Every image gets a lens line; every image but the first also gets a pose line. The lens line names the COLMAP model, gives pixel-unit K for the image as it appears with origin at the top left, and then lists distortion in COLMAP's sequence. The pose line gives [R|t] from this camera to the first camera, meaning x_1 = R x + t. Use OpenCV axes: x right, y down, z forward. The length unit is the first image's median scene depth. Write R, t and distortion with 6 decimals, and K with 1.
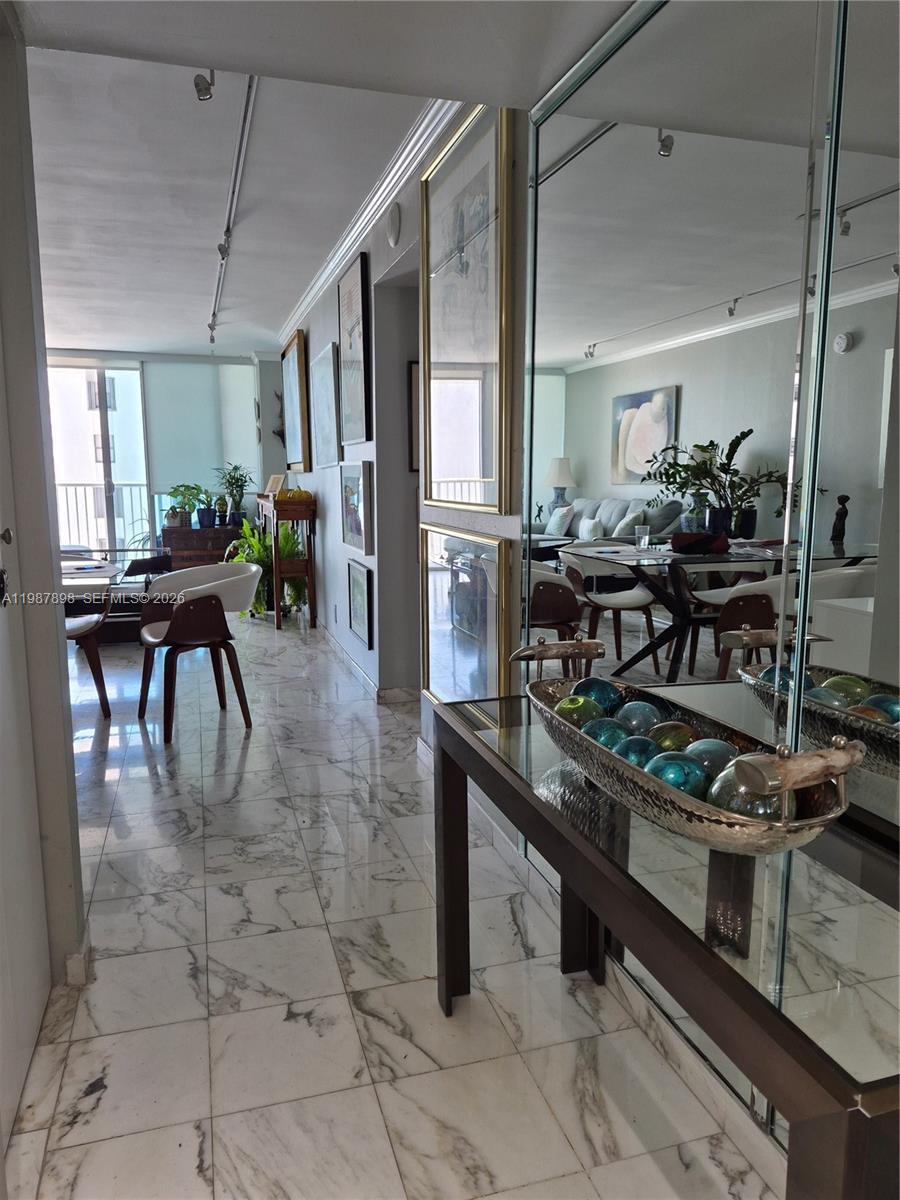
lens RADIAL K [[857.7, 0, 449.6], [0, 857.7, 601.1], [0, 0, 1]] dist [0.074879, -0.068521]
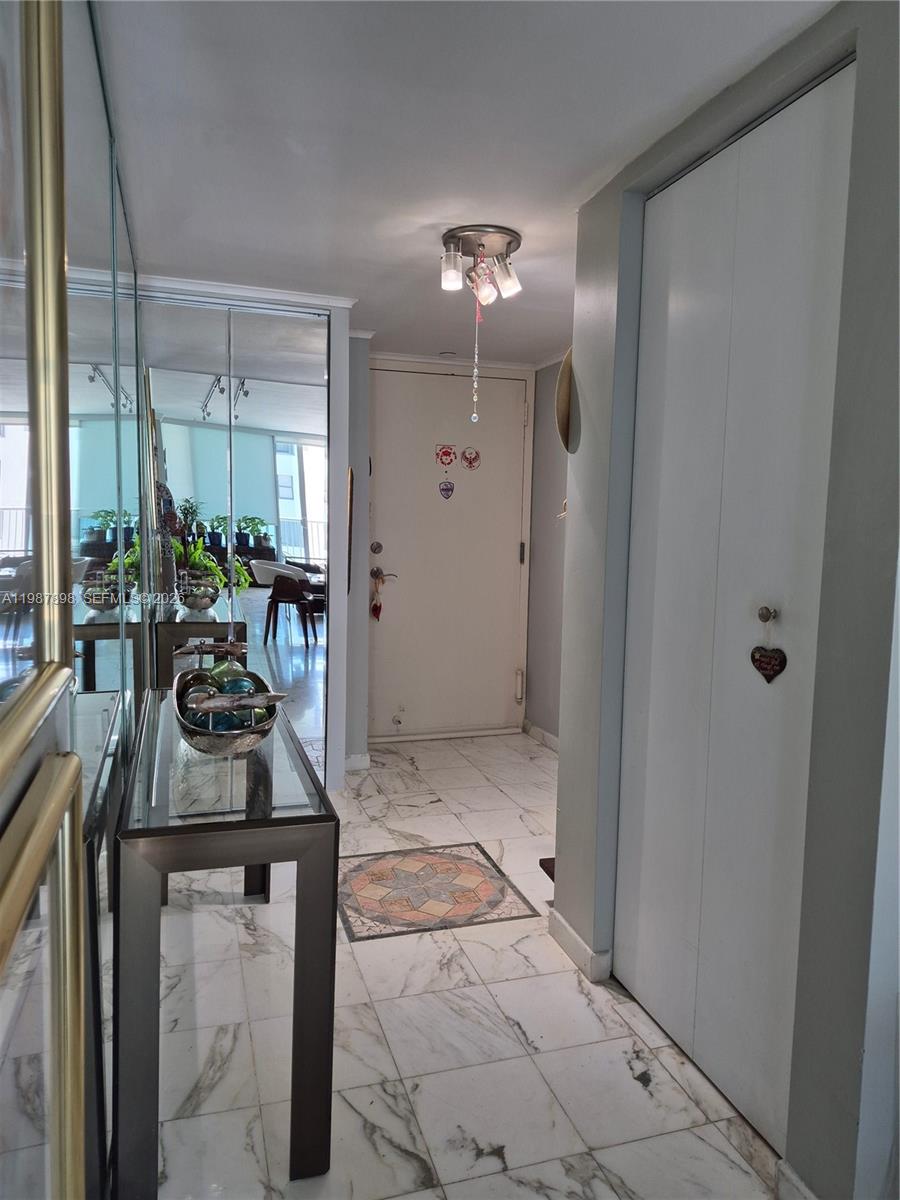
lens RADIAL K [[857.7, 0, 451.2], [0, 857.7, 600.0], [0, 0, 1]] dist [0.074879, -0.068521]
pose [[-0.999751, -0.016814, -0.014693, -0.120144], [-0.019887, 0.969696, 0.243503, -0.310062], [0.010153, 0.243735, -0.969789, 1.867871]]
